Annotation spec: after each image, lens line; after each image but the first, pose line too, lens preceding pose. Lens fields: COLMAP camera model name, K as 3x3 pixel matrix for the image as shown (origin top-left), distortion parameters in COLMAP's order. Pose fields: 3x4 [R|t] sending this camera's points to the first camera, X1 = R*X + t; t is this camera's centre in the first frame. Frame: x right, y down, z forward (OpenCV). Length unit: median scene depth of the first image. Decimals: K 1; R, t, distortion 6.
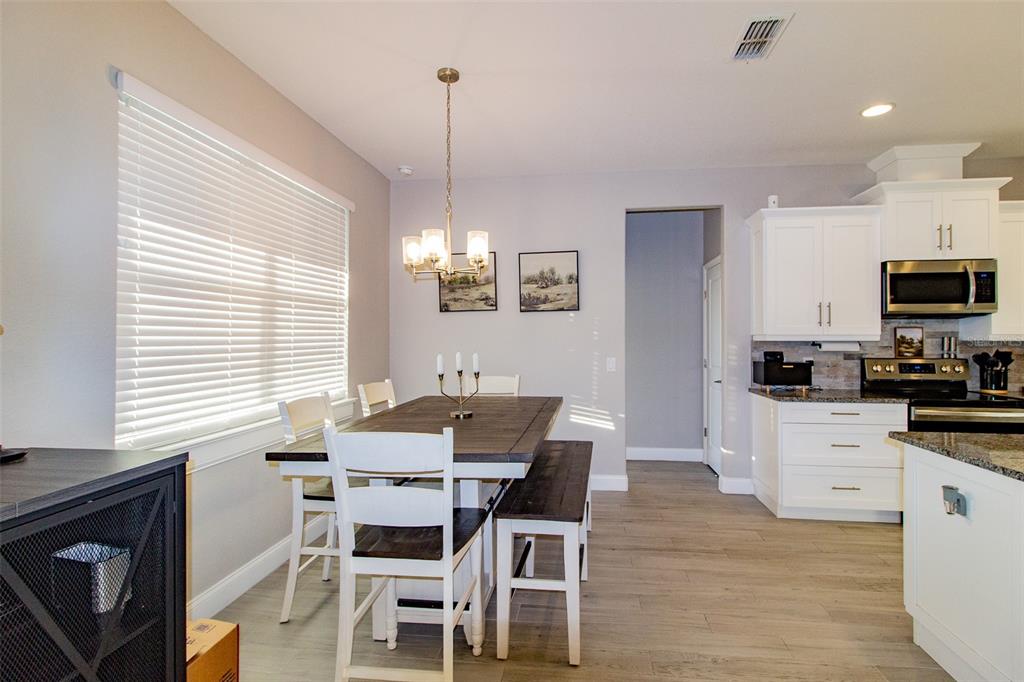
lens RADIAL K [[473.5, 0, 510.5], [0, 473.5, 335.7], [0, 0, 1]] dist [0.000588, 0.000411]
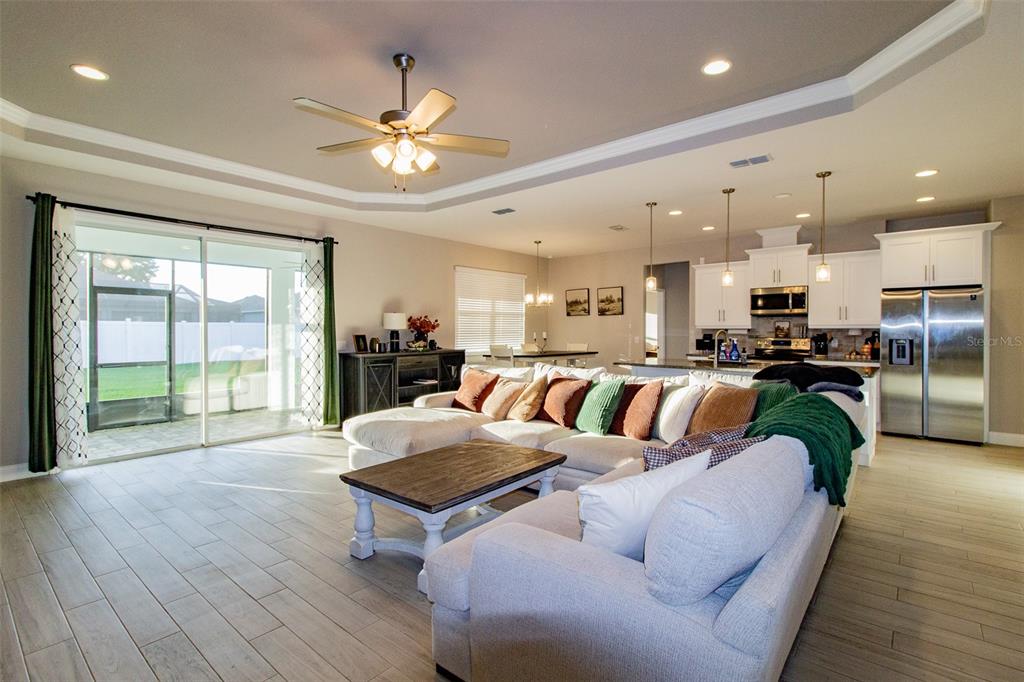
lens RADIAL K [[473.5, 0, 517.7], [0, 473.5, 337.7], [0, 0, 1]] dist [0.000588, 0.000411]
pose [[0.839399, 0.010283, -0.543419, 0.985288], [0.002271, 0.999746, 0.022426, 0.002807], [0.543512, -0.020059, 0.839162, -1.144225]]
